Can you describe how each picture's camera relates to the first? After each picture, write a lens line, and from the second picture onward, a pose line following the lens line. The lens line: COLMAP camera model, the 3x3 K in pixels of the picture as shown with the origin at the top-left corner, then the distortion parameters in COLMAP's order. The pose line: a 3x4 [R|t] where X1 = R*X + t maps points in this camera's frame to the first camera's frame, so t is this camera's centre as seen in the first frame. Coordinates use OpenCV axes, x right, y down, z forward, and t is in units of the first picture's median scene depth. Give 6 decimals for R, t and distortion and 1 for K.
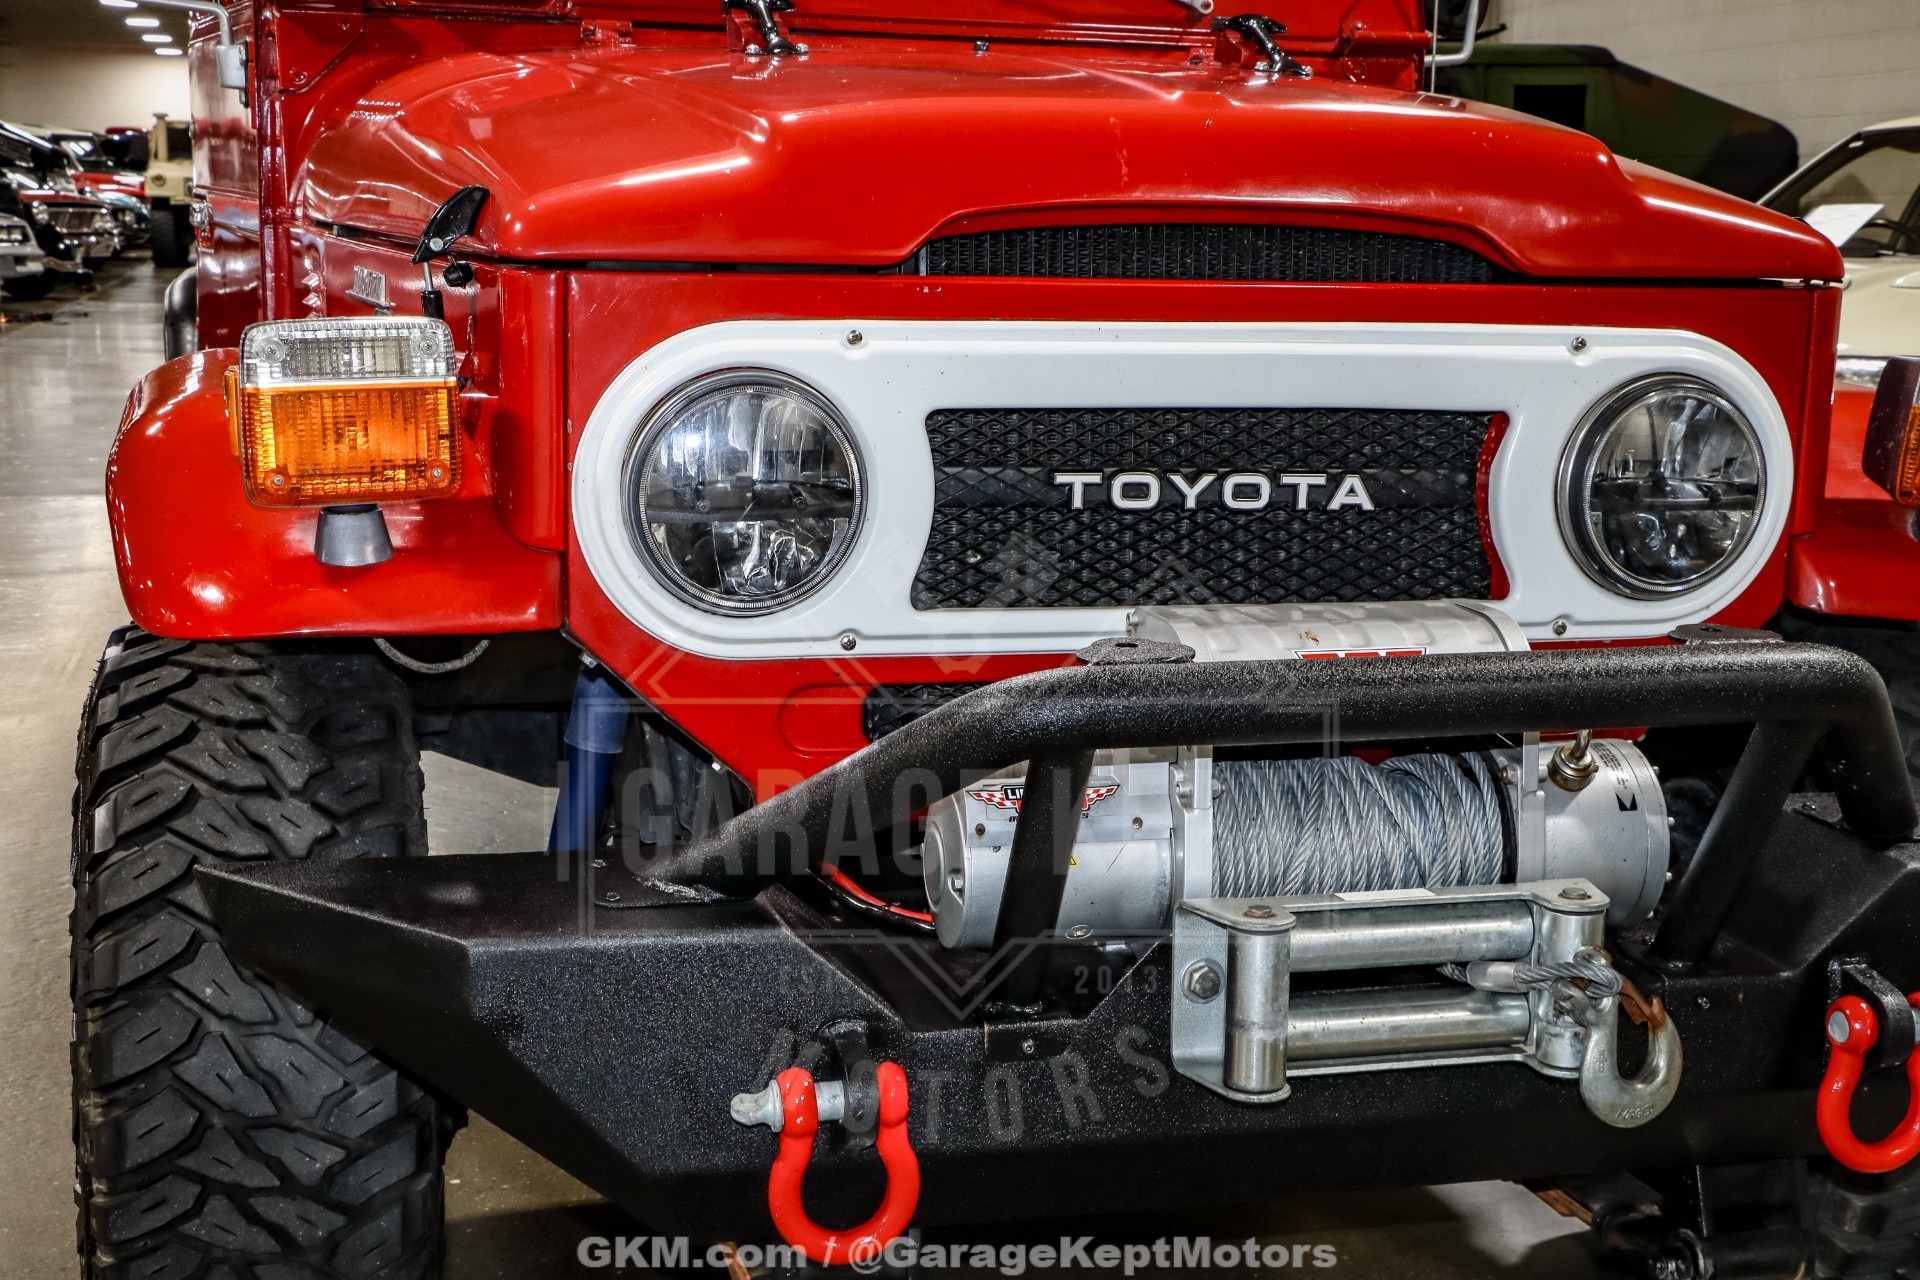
lens RADIAL K [[2575.2, 0, 1007.1], [0, 2575.2, 608.1], [0, 0, 1]] dist [0.010612, 0.016807]
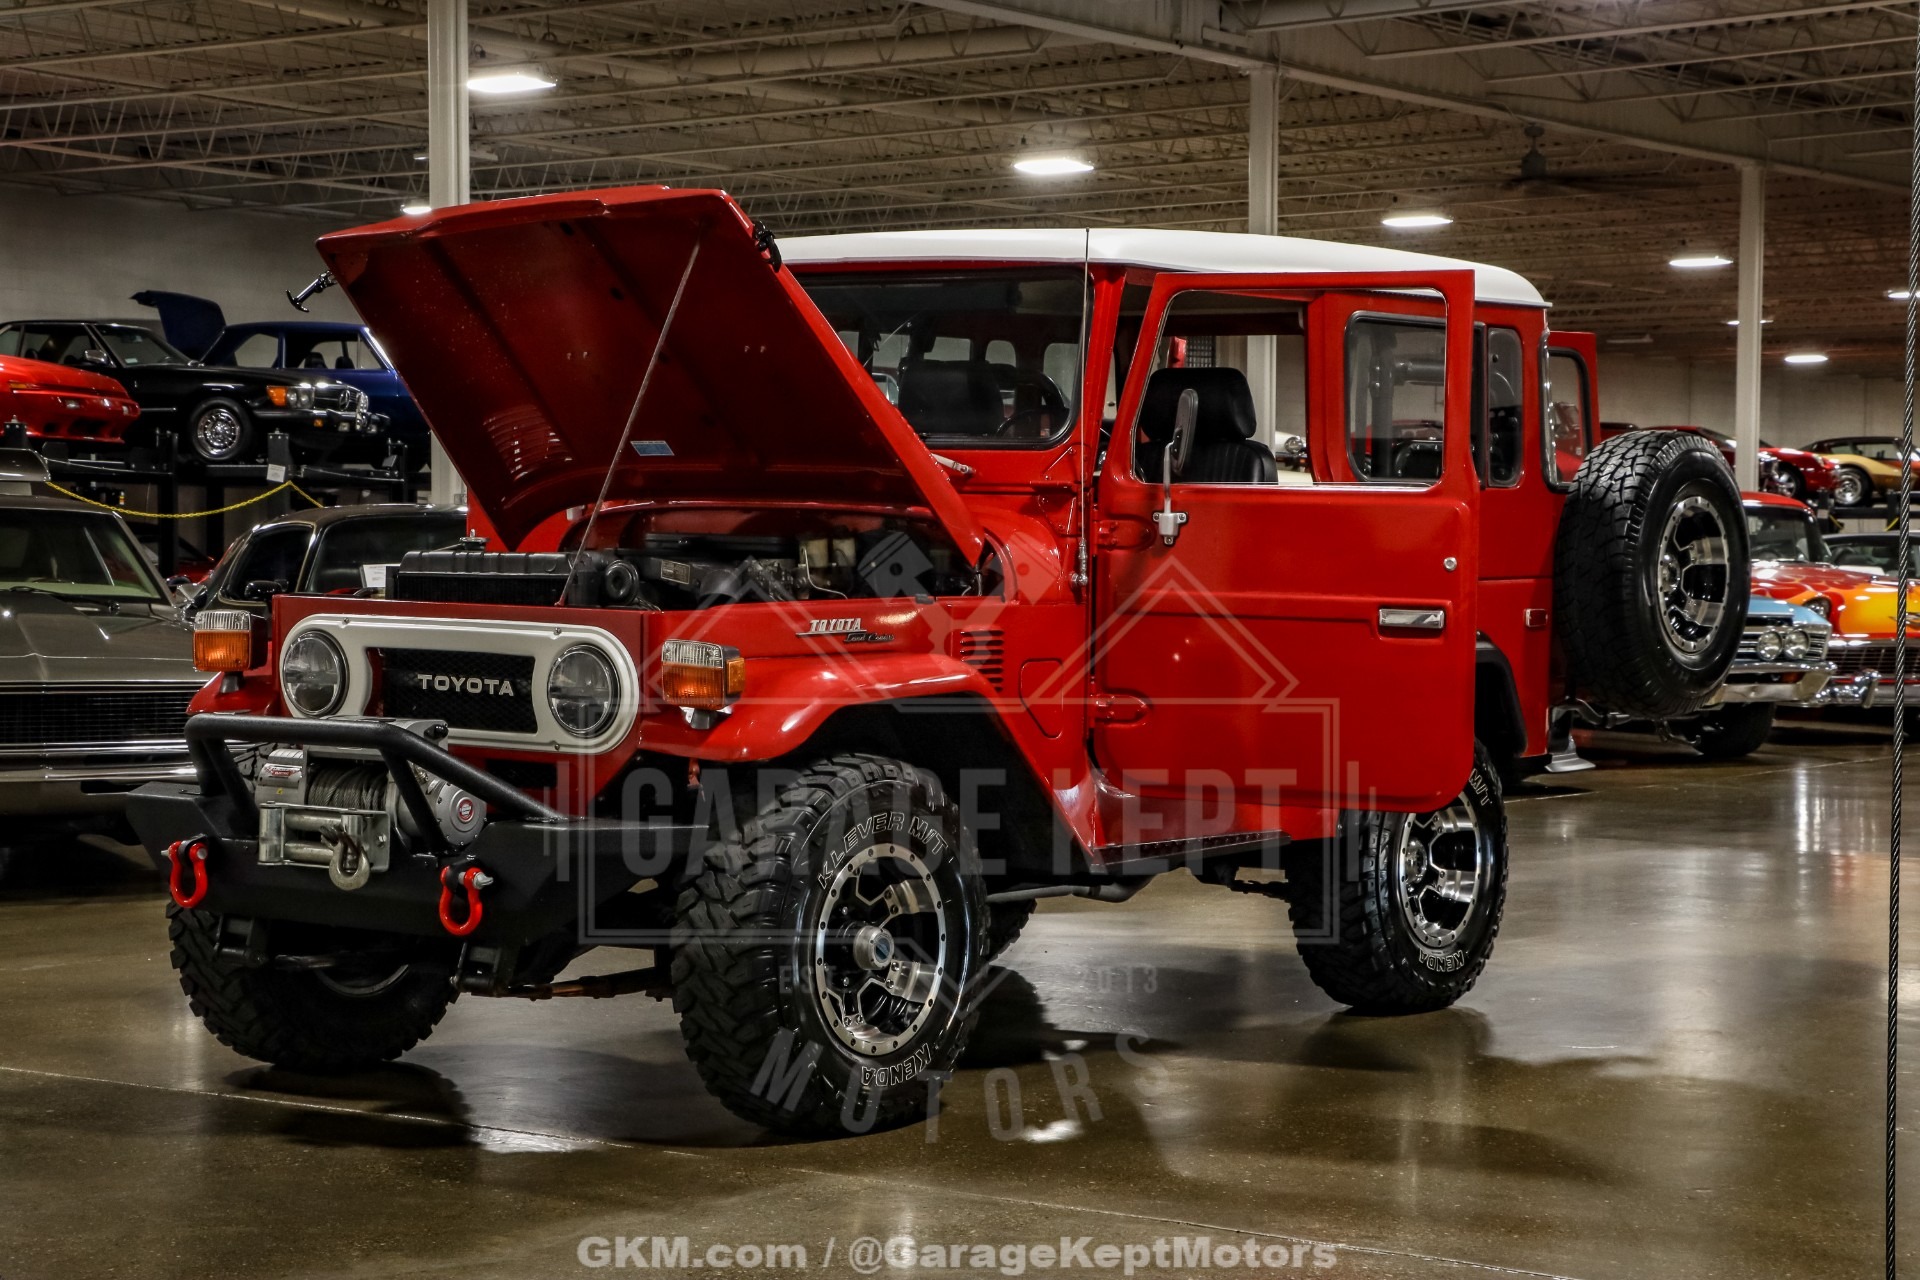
lens RADIAL K [[3431.4, 0, 960.0], [0, 3431.4, 640.0], [0, 0, 1]] dist [0.125860, 0.710587]
pose [[0.608724, 0.011513, -0.793299, 3.283722], [-0.128070, 0.988207, -0.083931, 0.142949], [0.782977, 0.152688, 0.603020, -0.721836]]
